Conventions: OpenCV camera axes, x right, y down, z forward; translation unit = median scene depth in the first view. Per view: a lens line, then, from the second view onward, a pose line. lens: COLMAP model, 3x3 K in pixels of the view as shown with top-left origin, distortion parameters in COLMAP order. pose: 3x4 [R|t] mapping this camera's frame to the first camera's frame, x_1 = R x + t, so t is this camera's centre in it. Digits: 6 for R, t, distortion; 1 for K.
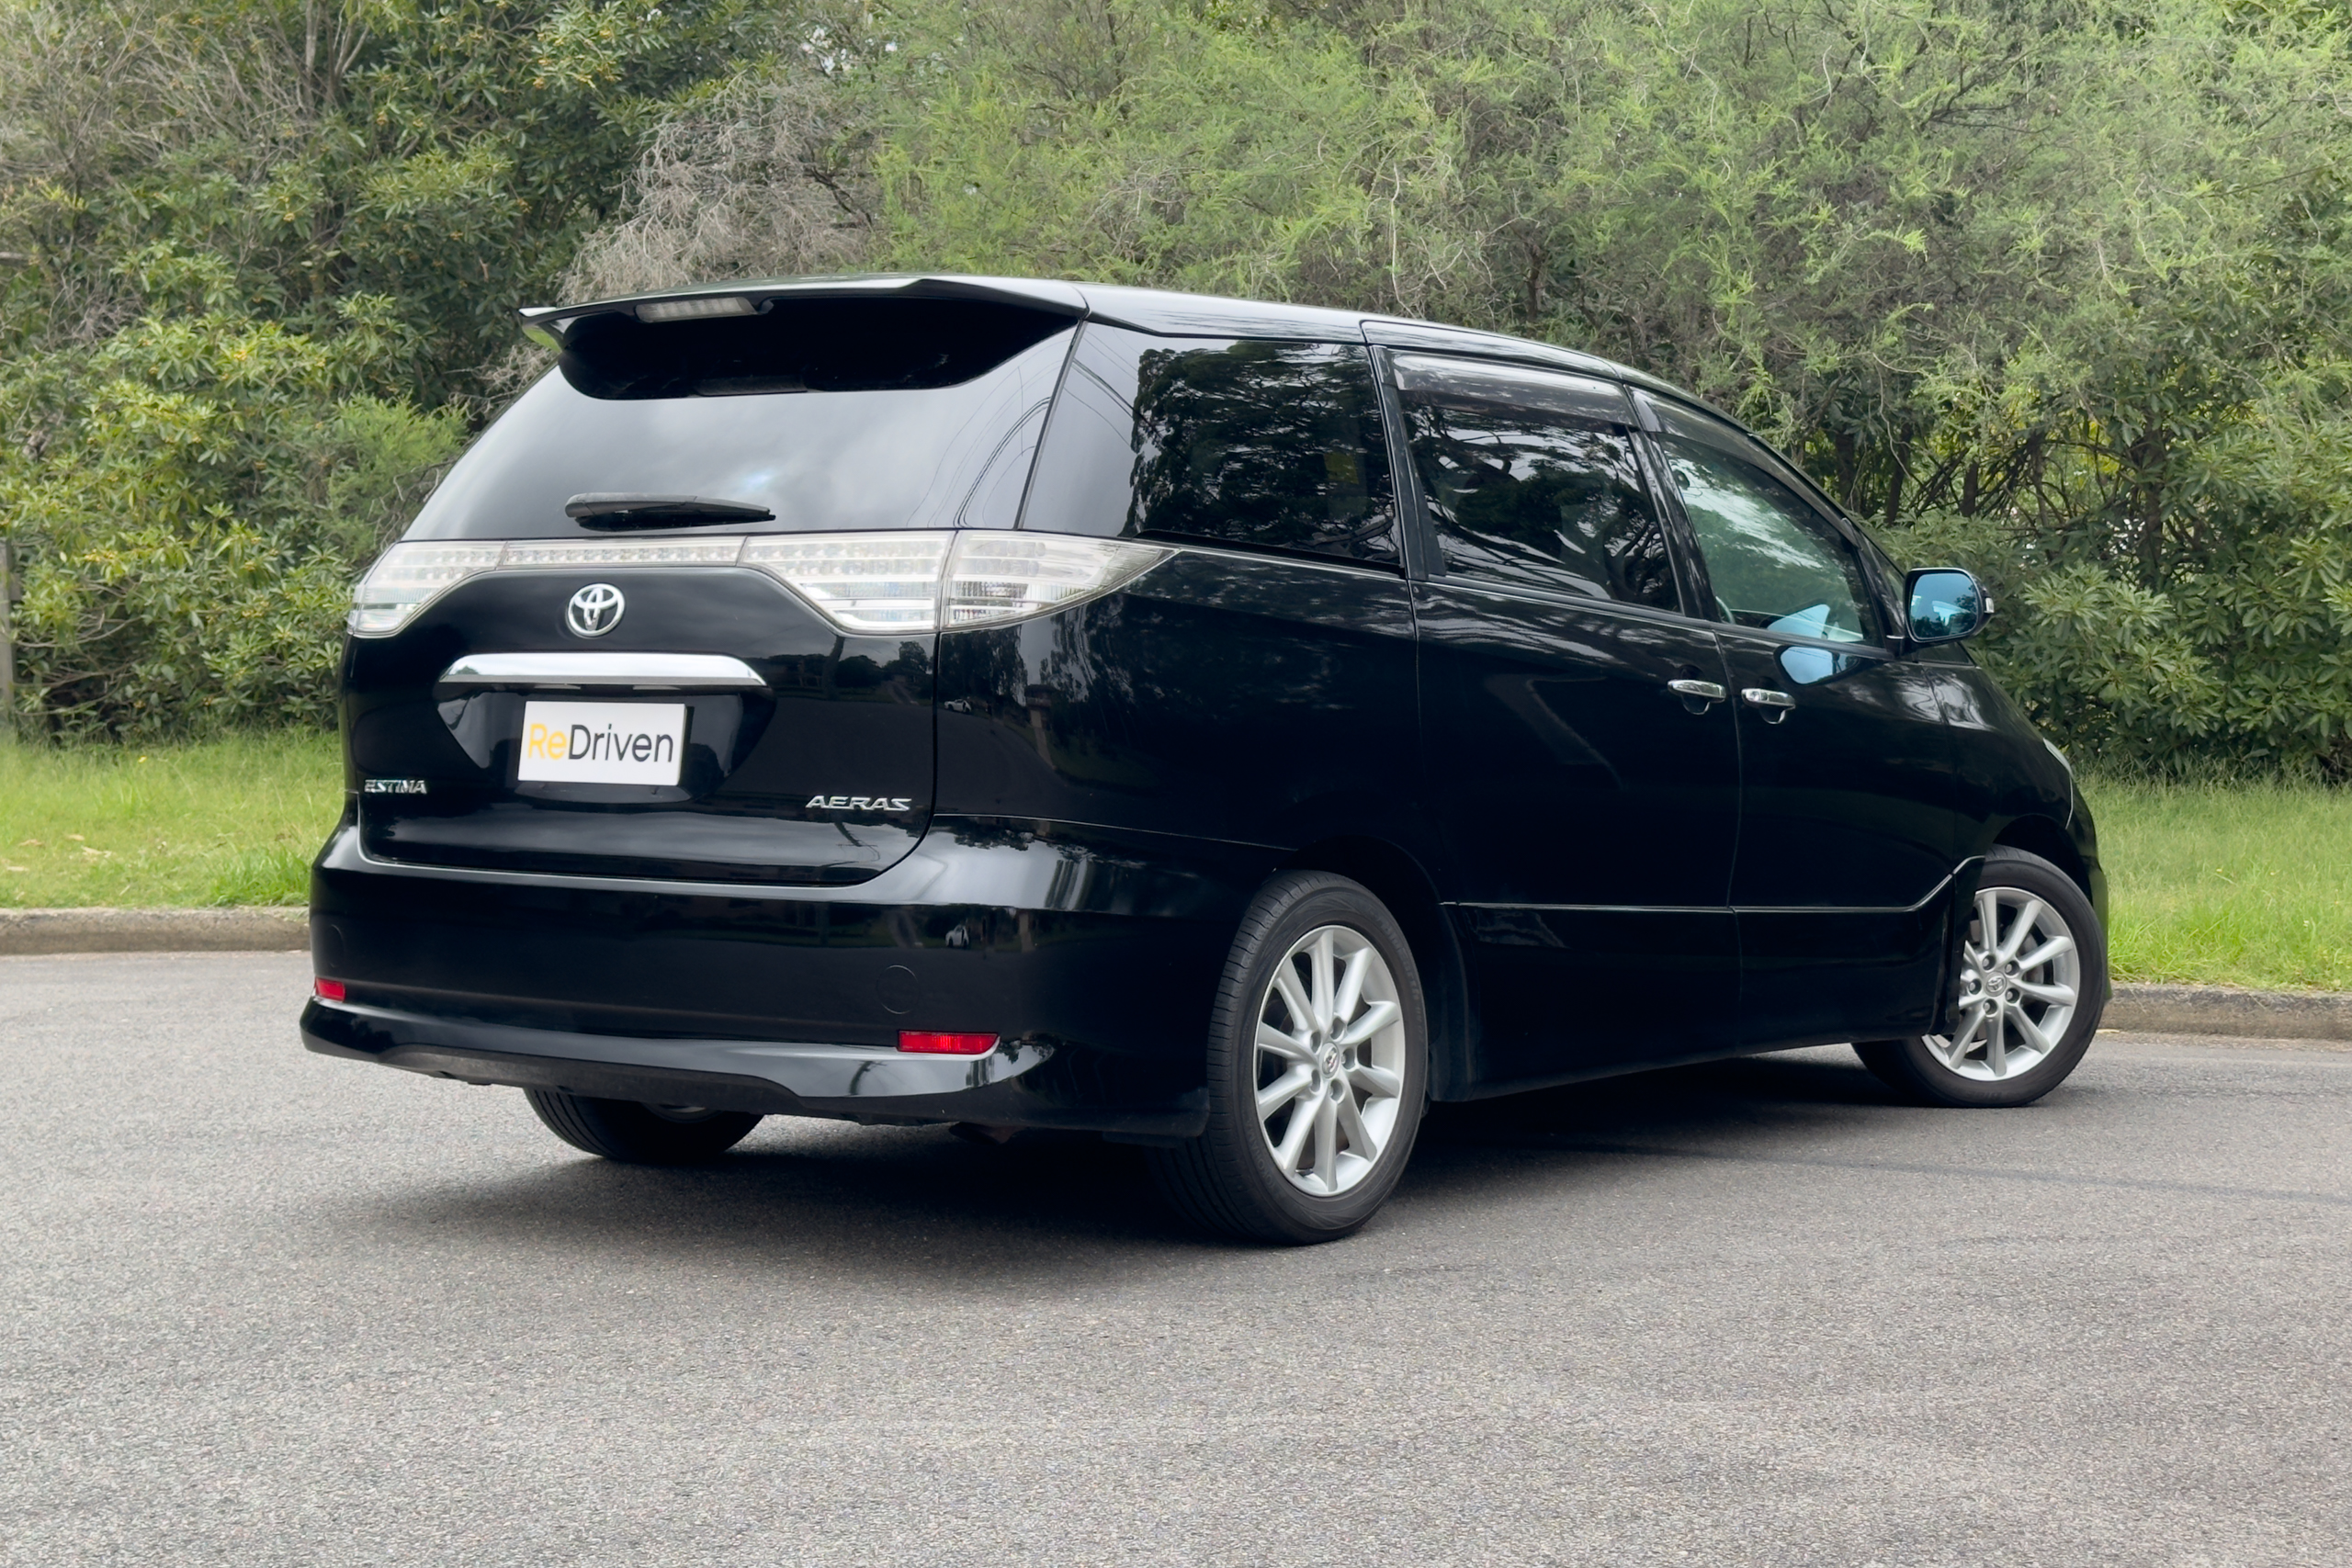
lens RADIAL K [[3532.8, 0, 1176.0], [0, 3532.8, 784.0], [0, 0, 1]] dist [0.101905, -0.022271]
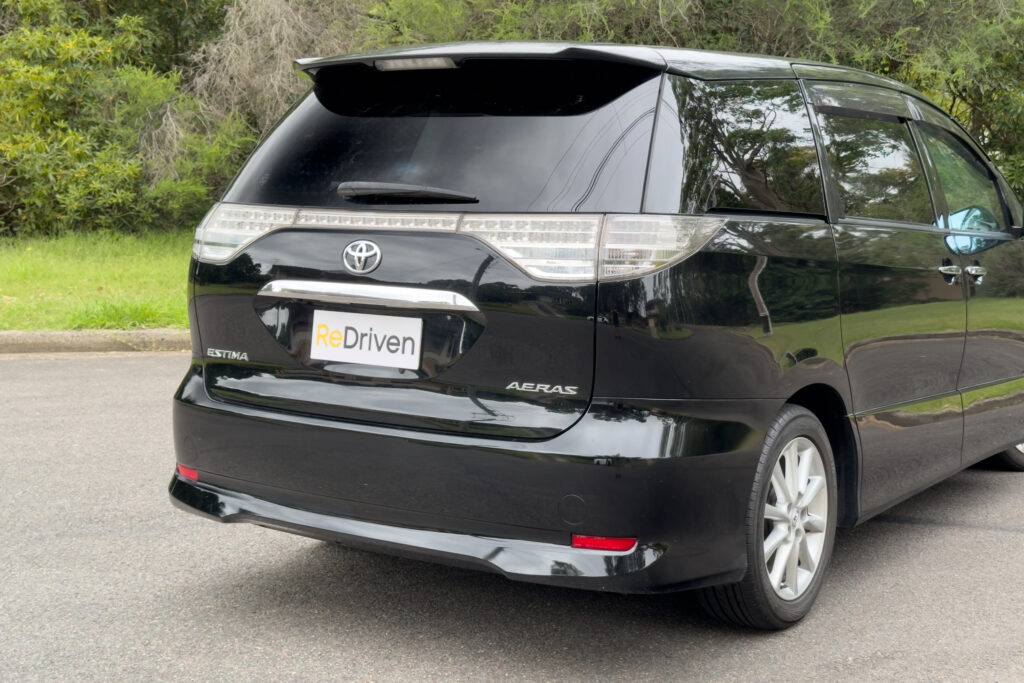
lens RADIAL K [[1452.9, 0, 512.0], [0, 1452.9, 341.5], [0, 0, 1]] dist [0.179011, -0.465764]
pose [[0.998903, -0.006089, 0.046435, -0.050185], [0.001903, 0.995970, 0.089666, -0.027748], [-0.046794, -0.089479, 0.994889, 0.134105]]
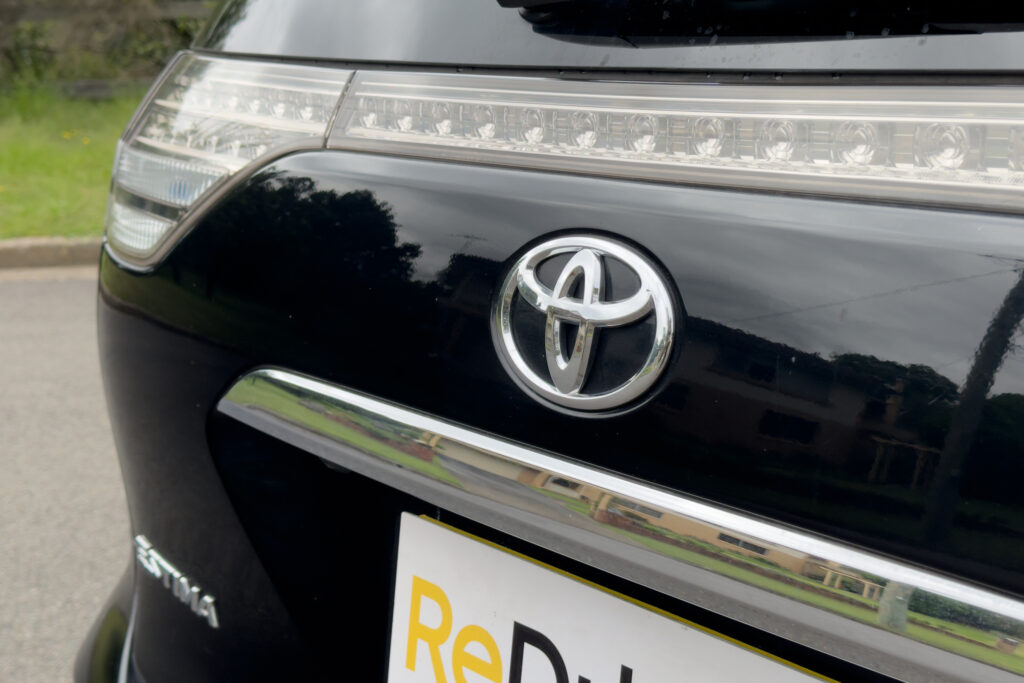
lens RADIAL K [[1452.9, 0, 512.0], [0, 1452.9, 341.5], [0, 0, 1]] dist [0.179011, -0.465764]
pose [[0.981898, 0.015715, -0.188756, -0.057590], [0.015779, 0.986302, 0.164195, -0.027184], [0.188751, -0.164201, 0.968200, 0.346113]]
